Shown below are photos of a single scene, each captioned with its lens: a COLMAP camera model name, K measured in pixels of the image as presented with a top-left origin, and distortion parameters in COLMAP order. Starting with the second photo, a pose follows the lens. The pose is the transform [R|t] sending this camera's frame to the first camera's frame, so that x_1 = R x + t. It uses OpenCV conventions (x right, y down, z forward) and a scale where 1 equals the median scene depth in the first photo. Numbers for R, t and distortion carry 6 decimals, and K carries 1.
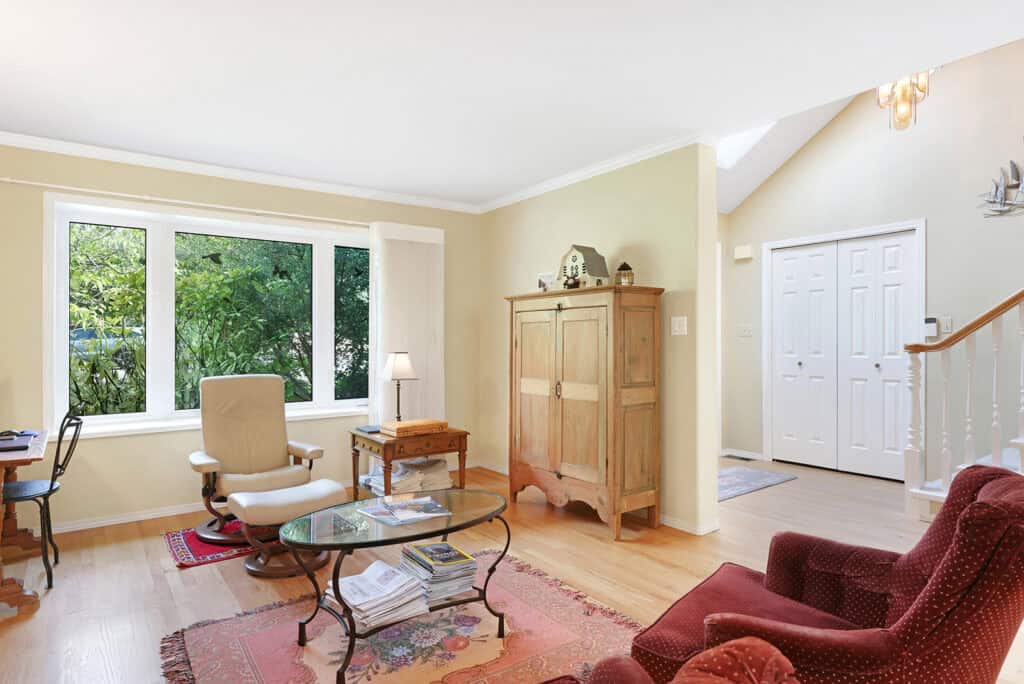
lens RADIAL K [[567.6, 0, 495.6], [0, 567.6, 341.4], [0, 0, 1]] dist [0.002663, 0.000243]
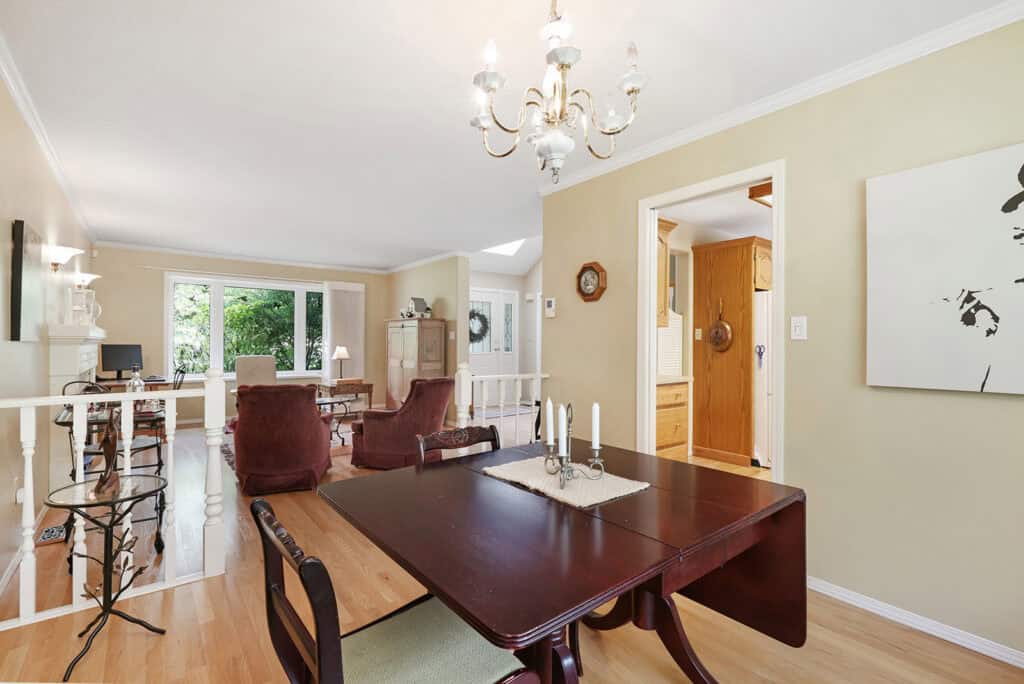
lens RADIAL K [[464.9, 0, 512.6], [0, 464.9, 348.1], [0, 0, 1]] dist [-0.000986, -0.000052]
pose [[0.998823, 0.012620, 0.046831, 0.369991], [-0.013137, 0.999856, 0.010751, -0.000270], [-0.046689, -0.011354, 0.998845, -0.671153]]
